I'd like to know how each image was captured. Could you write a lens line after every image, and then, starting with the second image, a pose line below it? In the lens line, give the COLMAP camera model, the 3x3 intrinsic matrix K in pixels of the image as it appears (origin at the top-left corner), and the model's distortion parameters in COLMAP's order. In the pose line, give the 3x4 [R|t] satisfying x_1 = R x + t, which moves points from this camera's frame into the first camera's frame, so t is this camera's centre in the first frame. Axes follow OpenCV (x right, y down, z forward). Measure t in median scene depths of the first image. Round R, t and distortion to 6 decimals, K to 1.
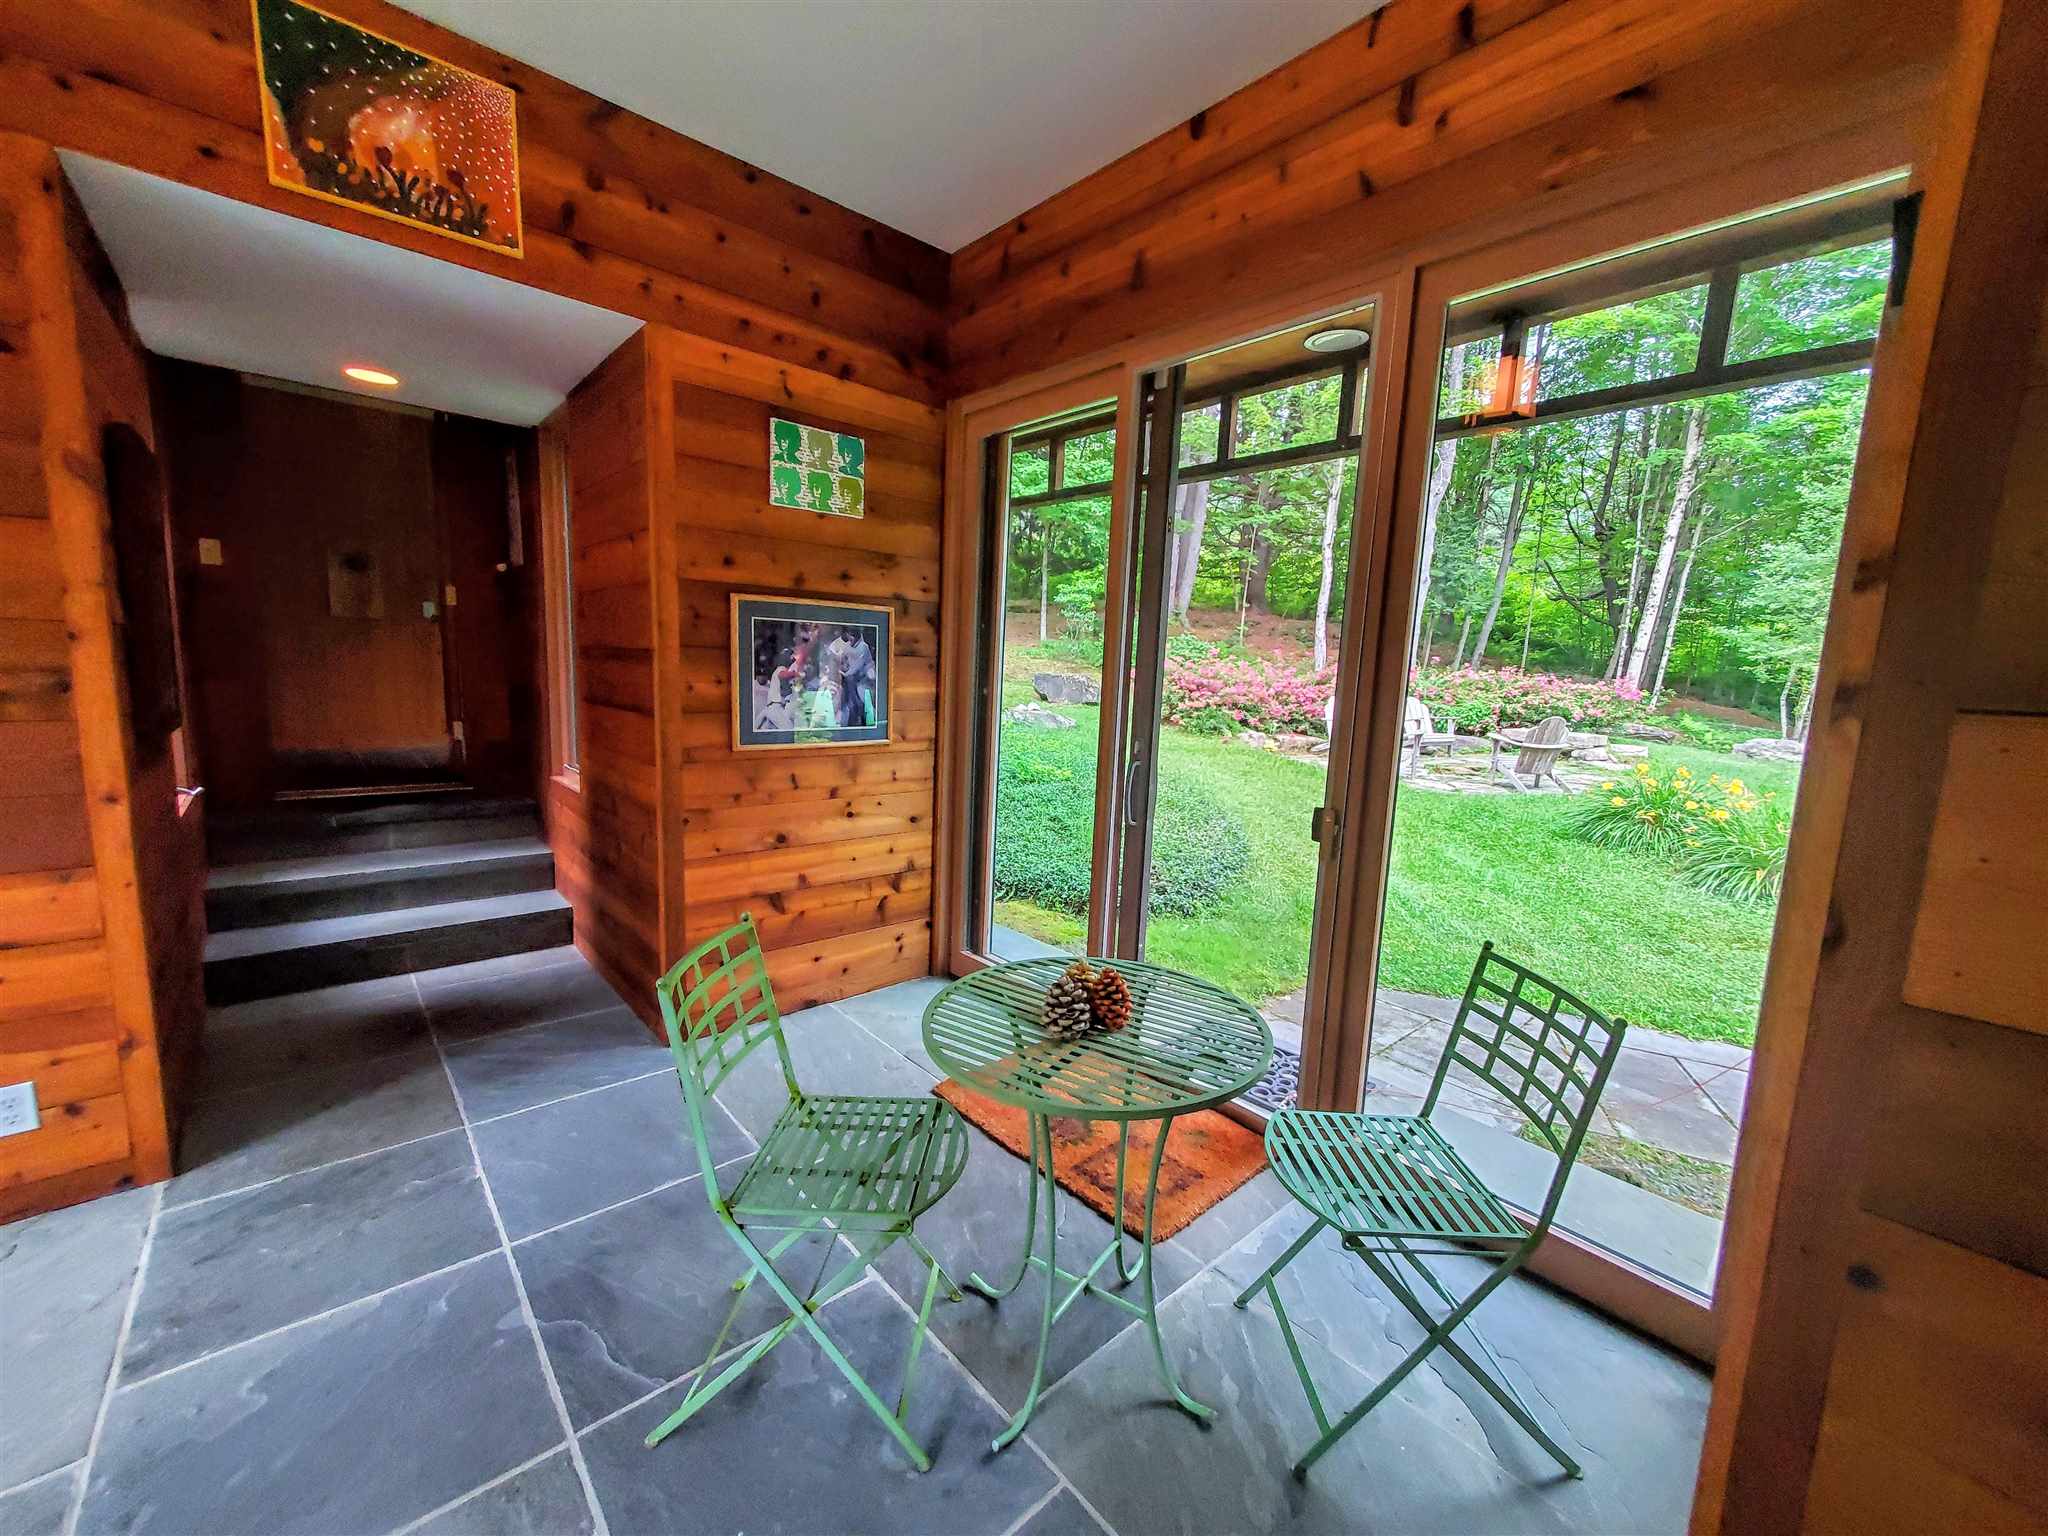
lens RADIAL K [[814.3, 0, 1024.5], [0, 814.3, 773.7], [0, 0, 1]] dist [0.002377, 0.000545]
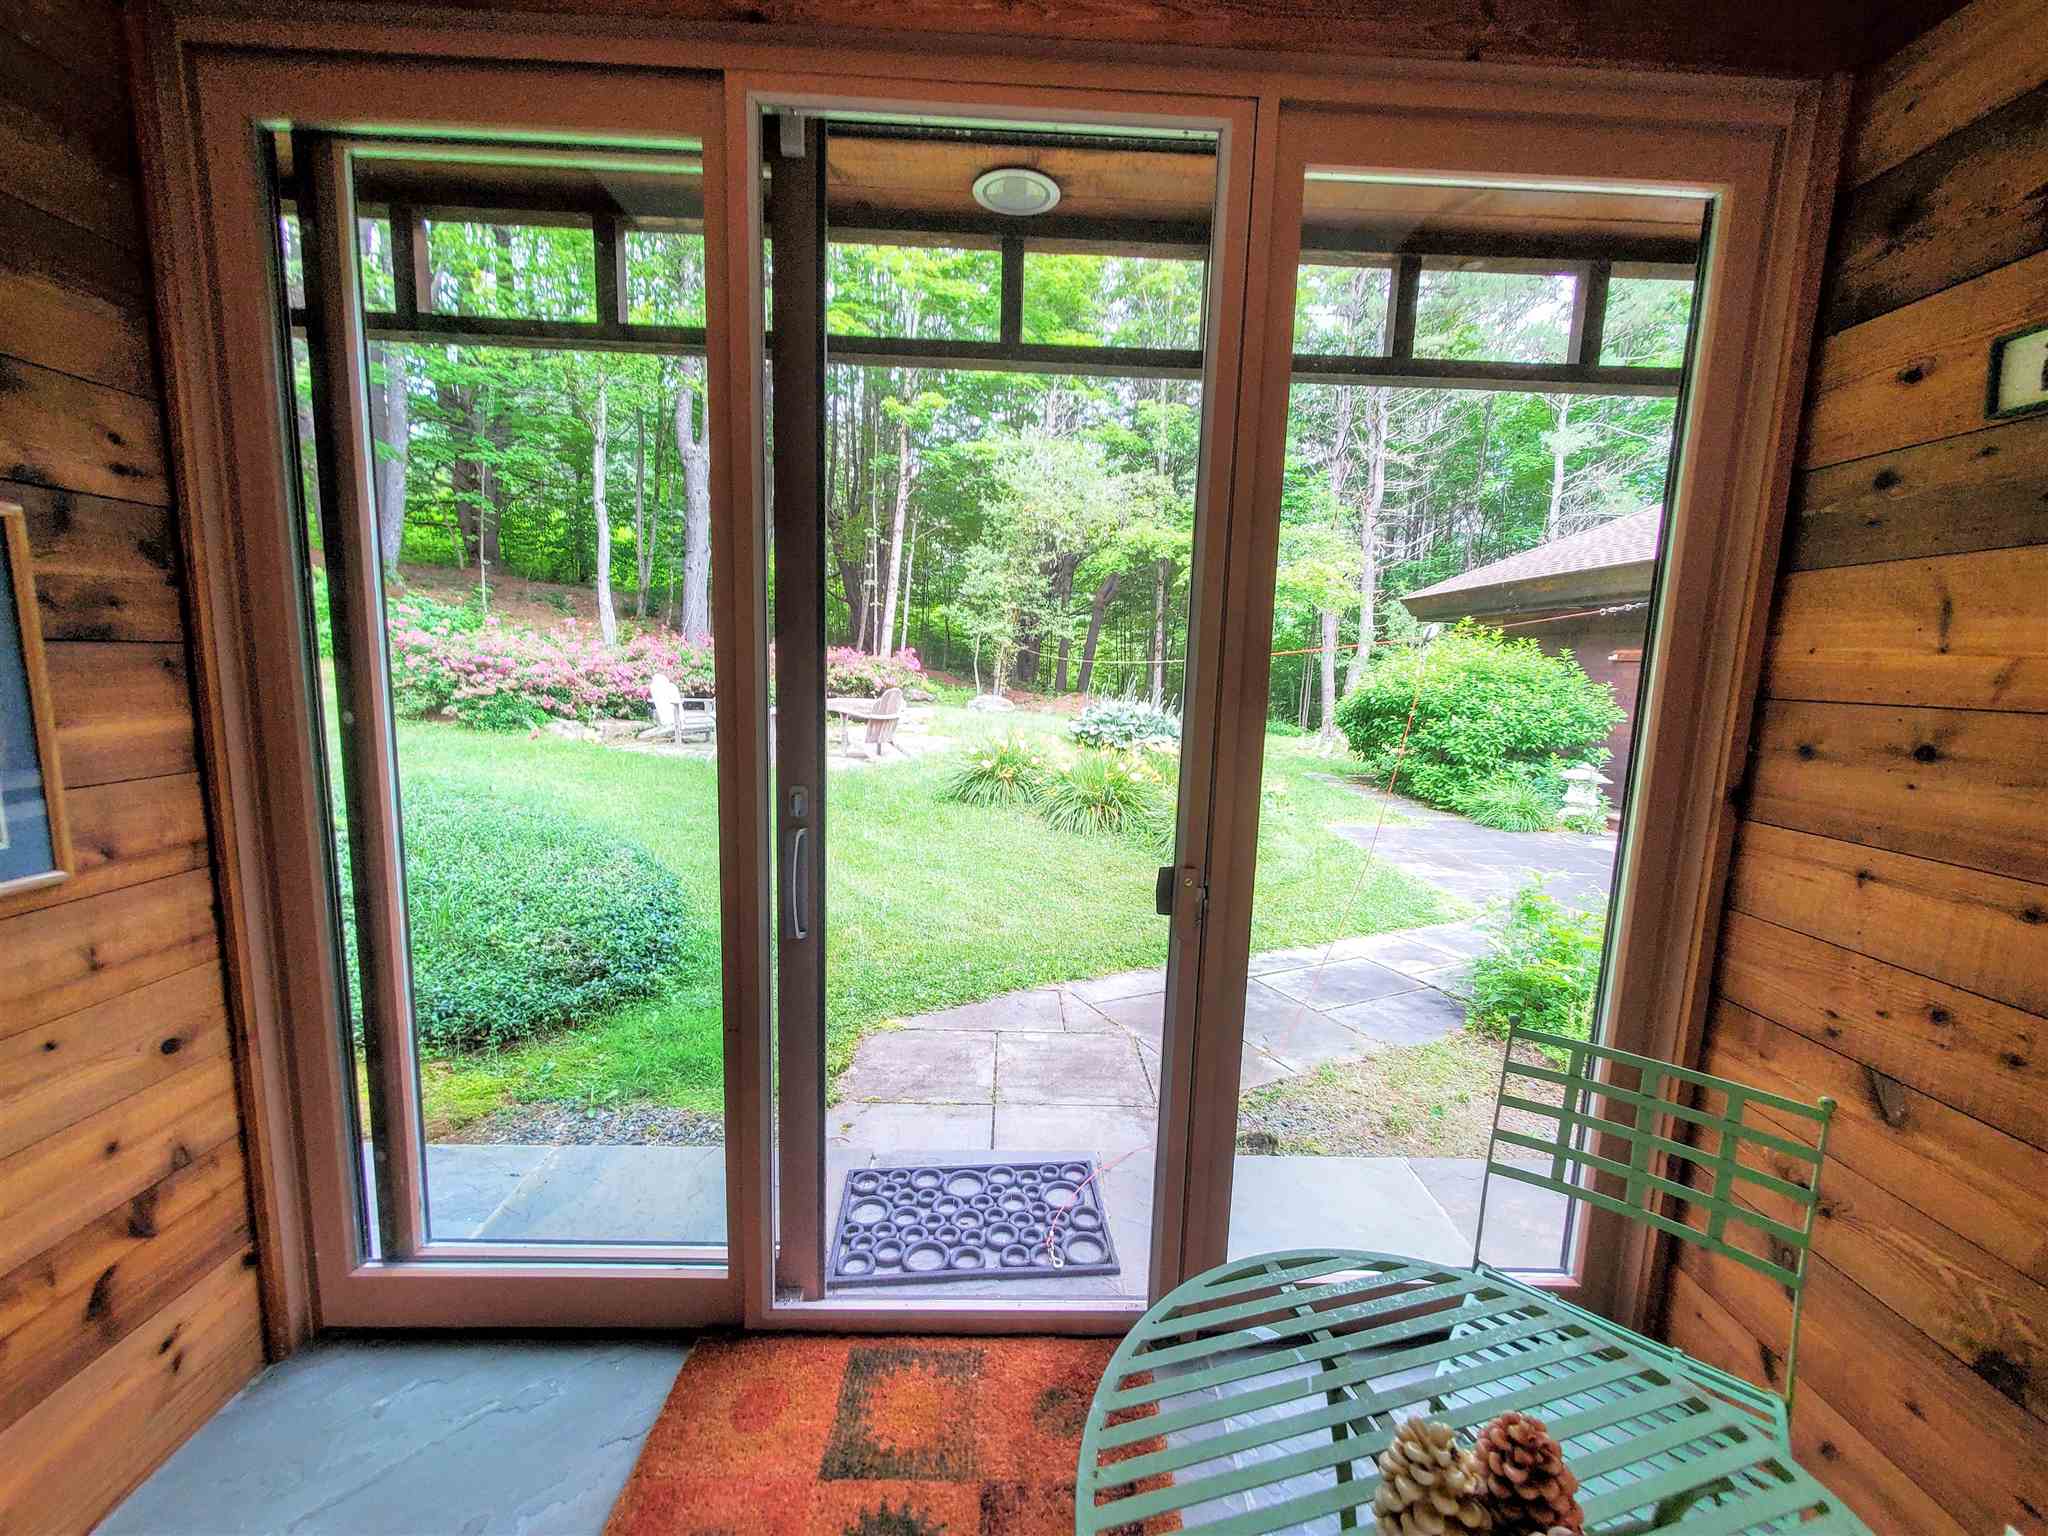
lens RADIAL K [[814.3, 0, 1024.5], [0, 814.3, 773.7], [0, 0, 1]] dist [0.002377, 0.000545]
pose [[0.642295, -0.126457, 0.755953, -0.087061], [0.098505, 0.991735, 0.082204, -0.039318], [-0.760101, 0.021666, 0.649444, 0.231973]]
